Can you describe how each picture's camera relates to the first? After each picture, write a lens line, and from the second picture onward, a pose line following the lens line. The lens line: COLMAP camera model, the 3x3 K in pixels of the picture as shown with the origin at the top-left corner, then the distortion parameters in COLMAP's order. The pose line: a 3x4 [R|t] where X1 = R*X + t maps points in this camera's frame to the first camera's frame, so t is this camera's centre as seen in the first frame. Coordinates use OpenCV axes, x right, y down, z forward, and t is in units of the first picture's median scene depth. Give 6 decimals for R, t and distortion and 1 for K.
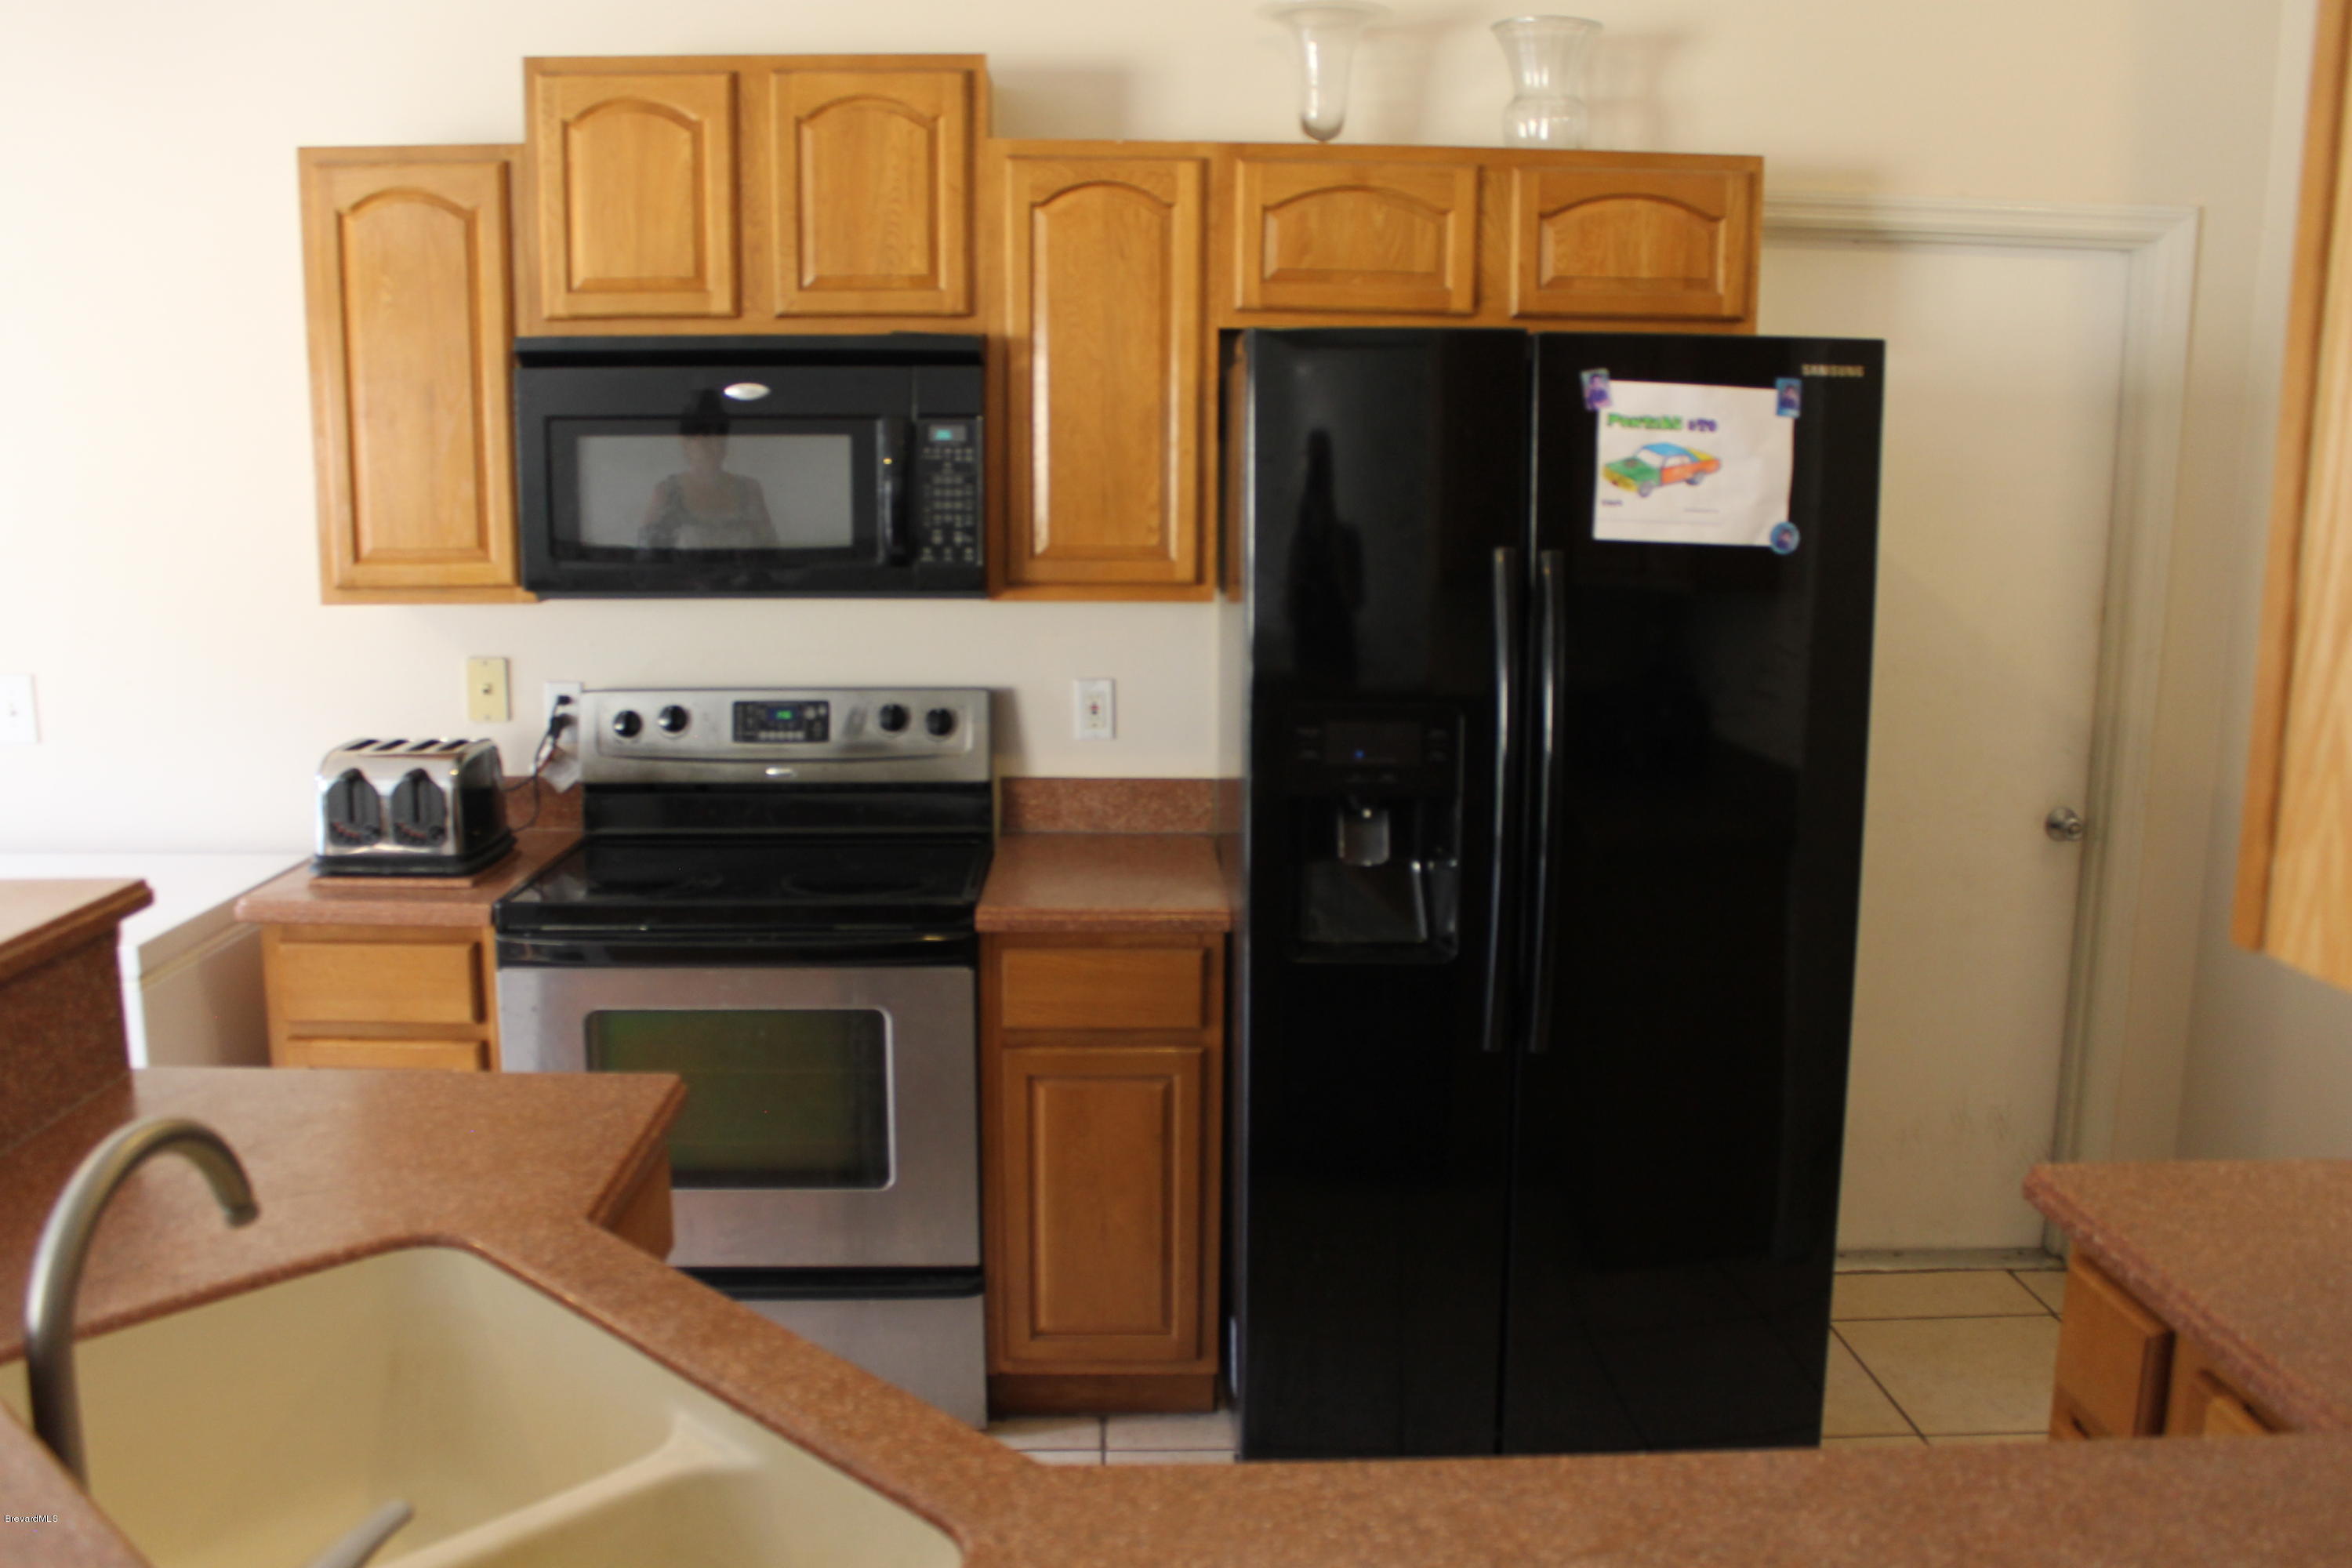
lens RADIAL K [[1987.7, 0, 1171.4], [0, 1987.7, 791.8], [0, 0, 1]] dist [-0.168830, 0.156715]
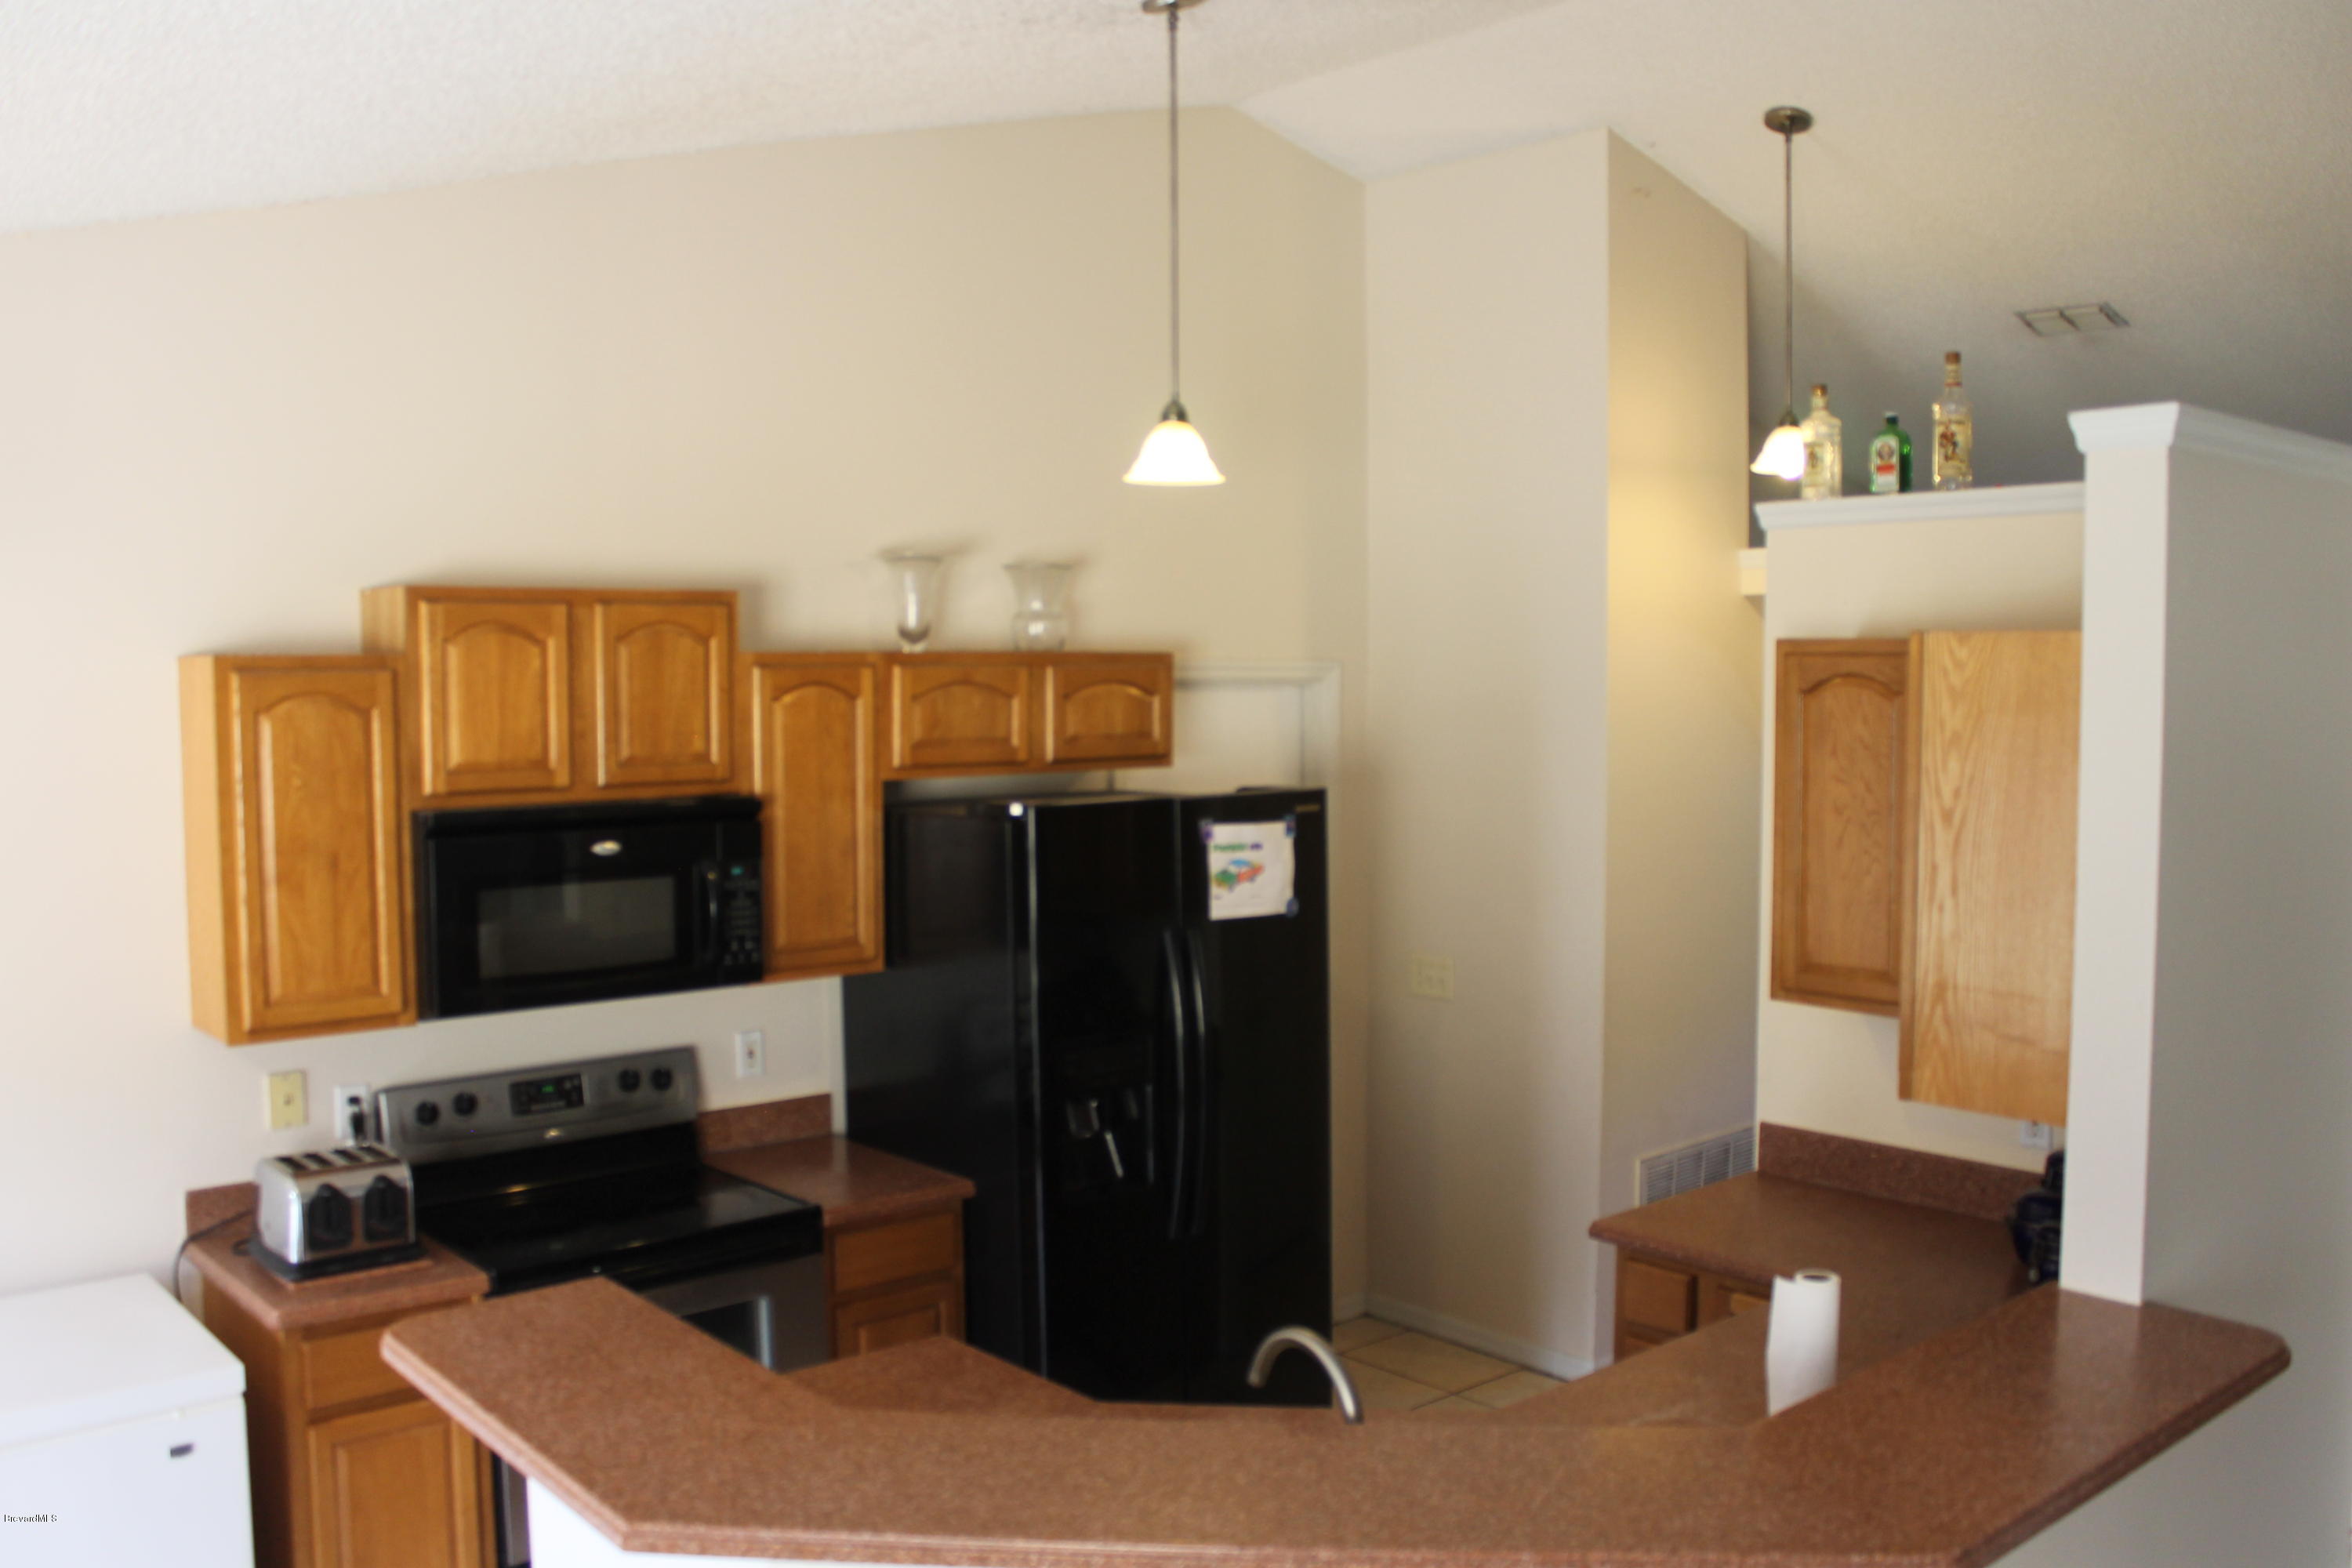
lens RADIAL K [[1987.7, 0, 1171.4], [0, 1987.7, 791.8], [0, 0, 1]] dist [-0.168830, 0.156715]
pose [[0.773161, -0.048970, 0.632316, -0.736710], [0.115857, 0.991143, -0.064904, -0.110761], [-0.623538, 0.123439, 0.771987, -0.246342]]
